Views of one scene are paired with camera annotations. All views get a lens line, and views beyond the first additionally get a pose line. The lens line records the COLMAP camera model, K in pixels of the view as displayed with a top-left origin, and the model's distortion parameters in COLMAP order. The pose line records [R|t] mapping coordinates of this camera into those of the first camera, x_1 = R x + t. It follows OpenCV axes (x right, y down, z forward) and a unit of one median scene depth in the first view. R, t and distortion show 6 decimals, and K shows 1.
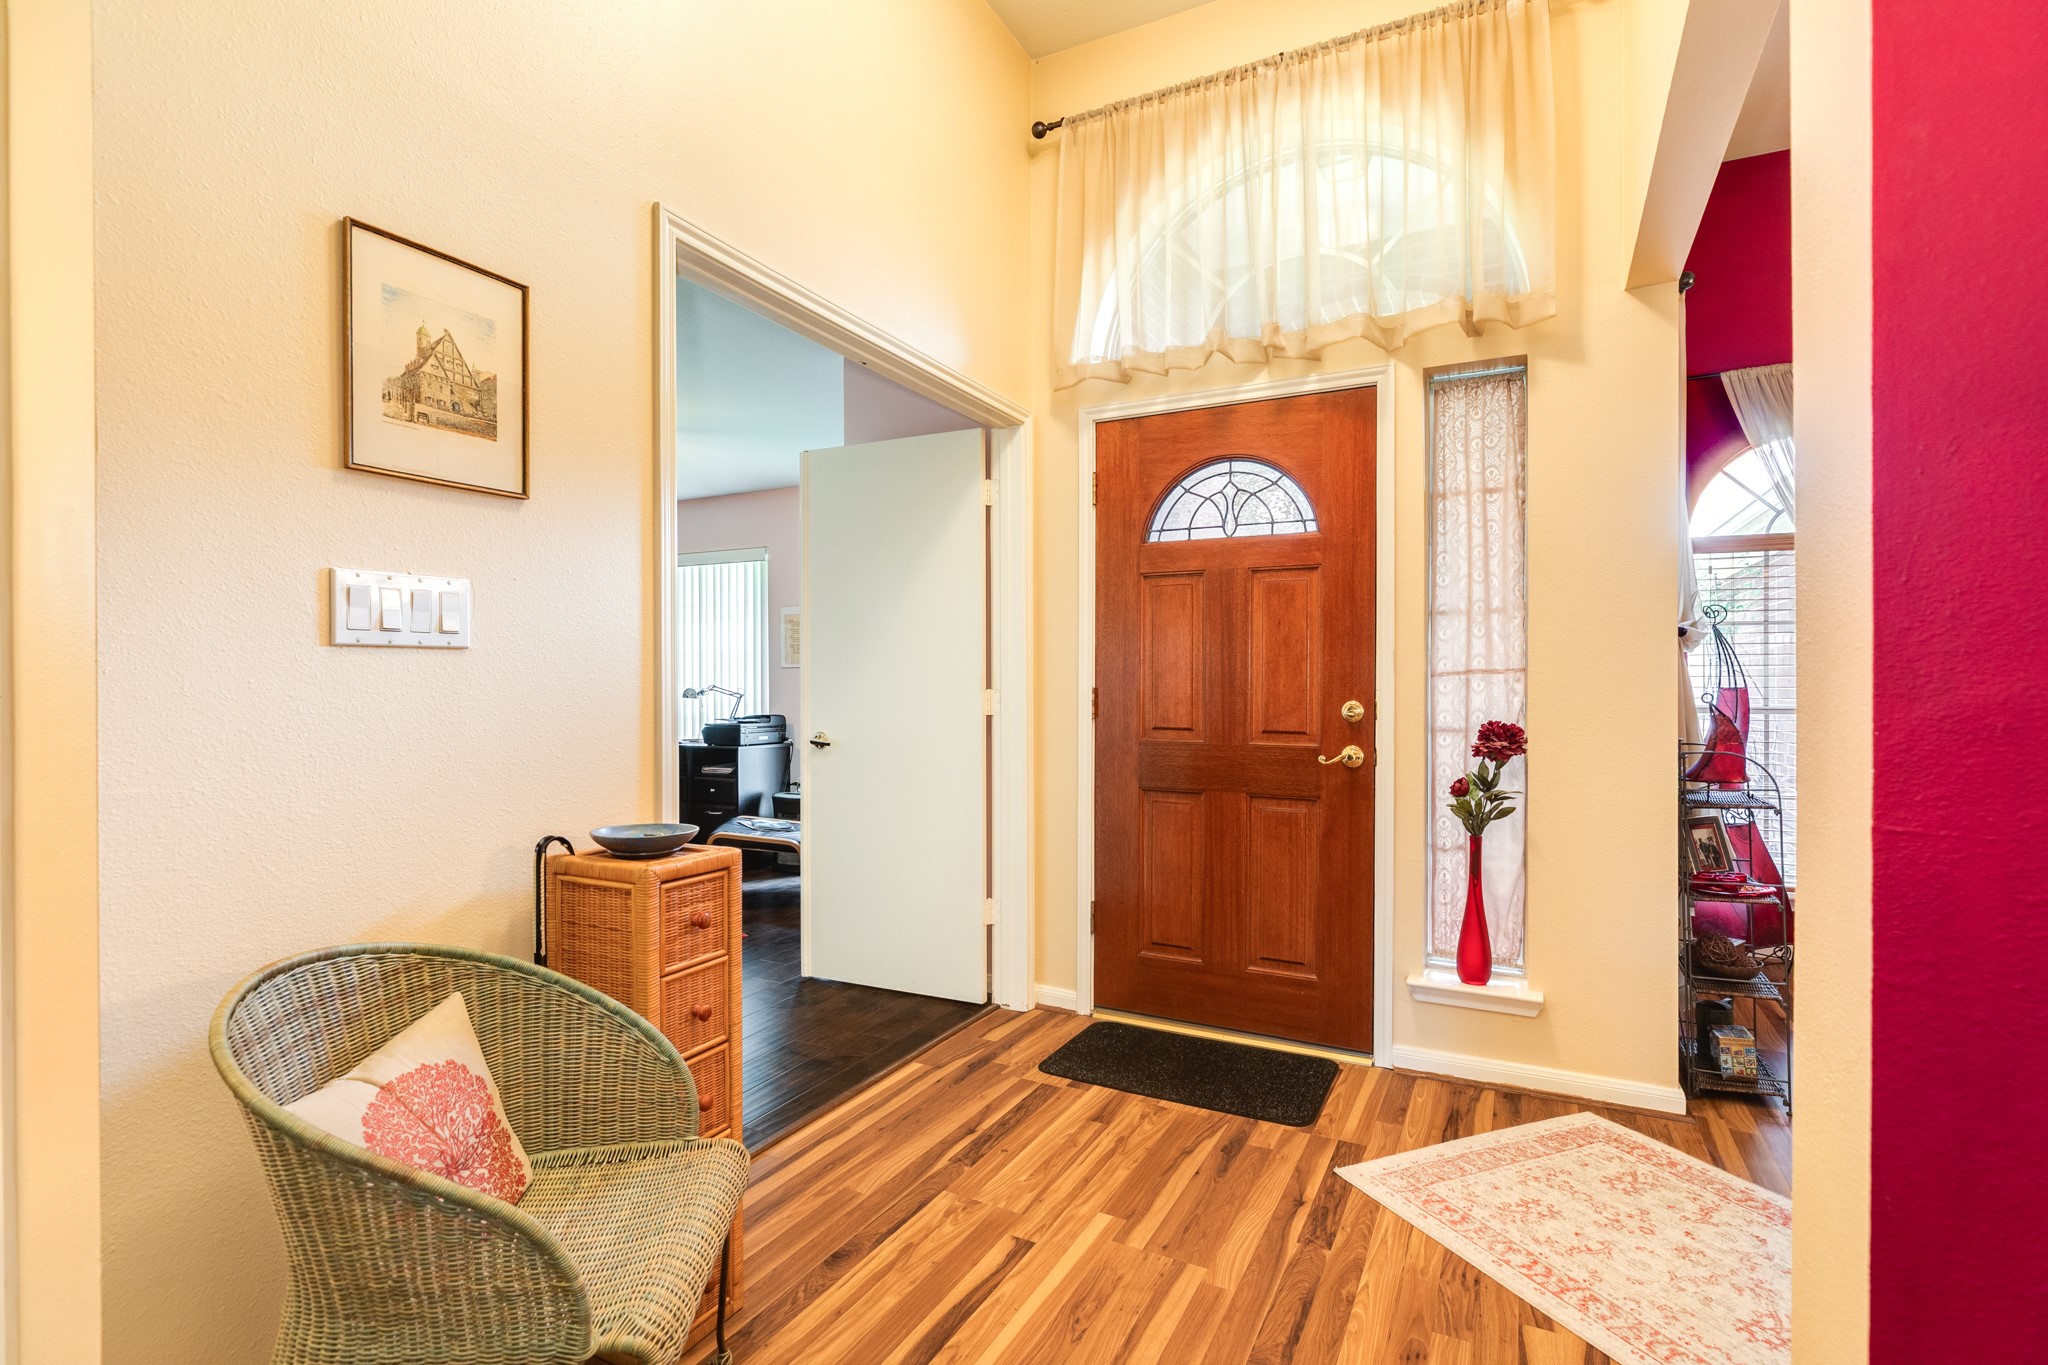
lens RADIAL K [[988.1, 0, 1013.7], [0, 988.1, 682.8], [0, 0, 1]] dist [-0.001027, 0.000942]
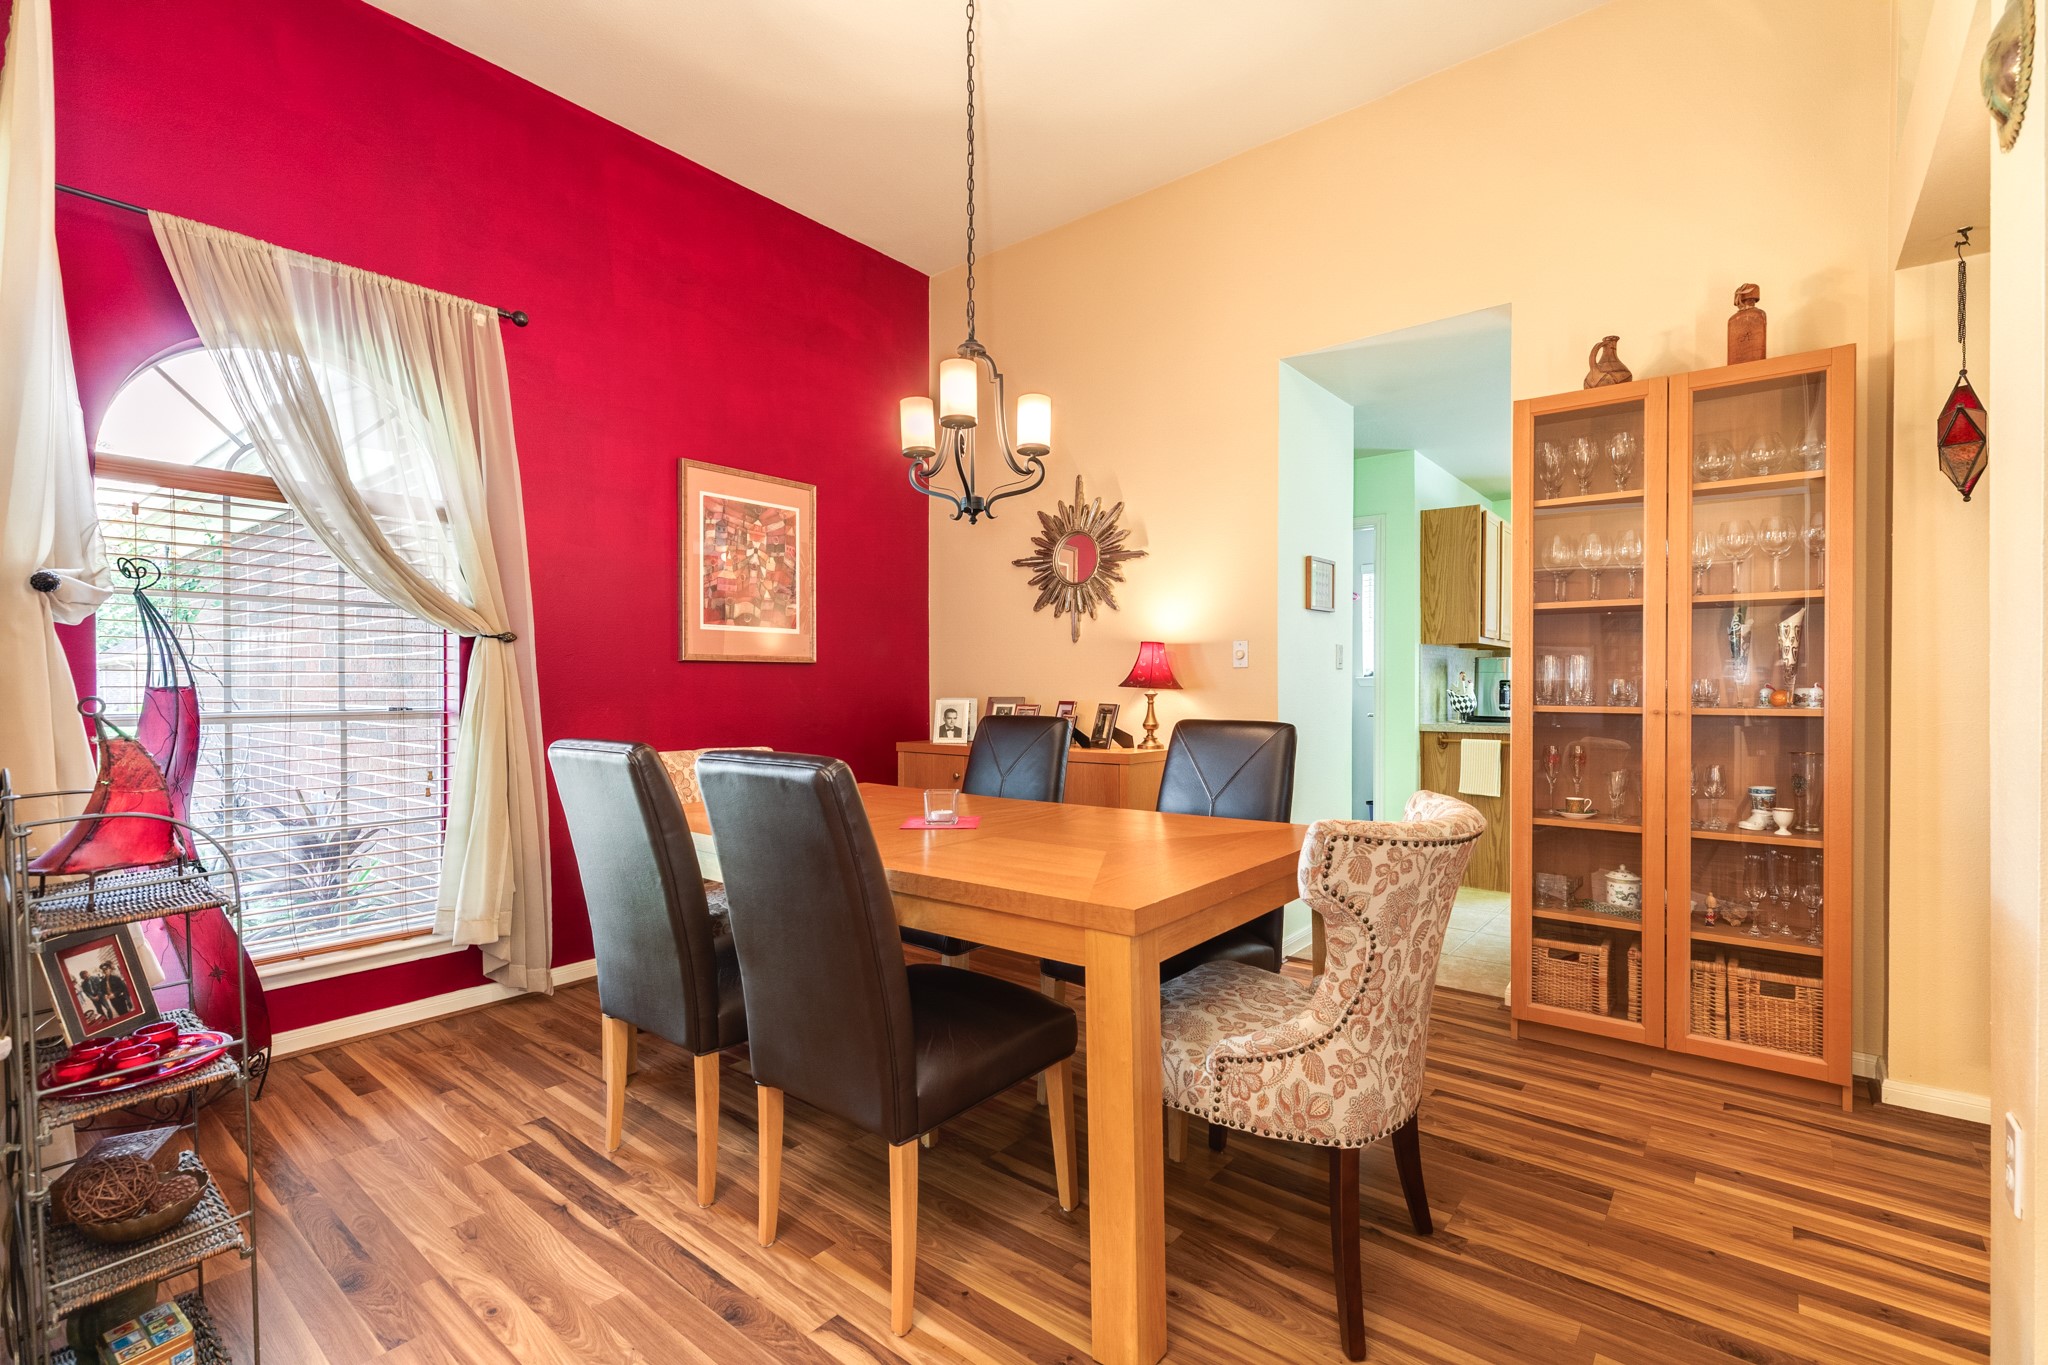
lens RADIAL K [[918.1, 0, 1027.3], [0, 918.1, 684.9], [0, 0, 1]] dist [0.001790, 0.000665]
pose [[0.217799, -0.010975, 0.975932, 2.133723], [0.001576, 0.999939, 0.010893, -0.021573], [-0.975992, -0.000834, 0.217804, 2.604538]]
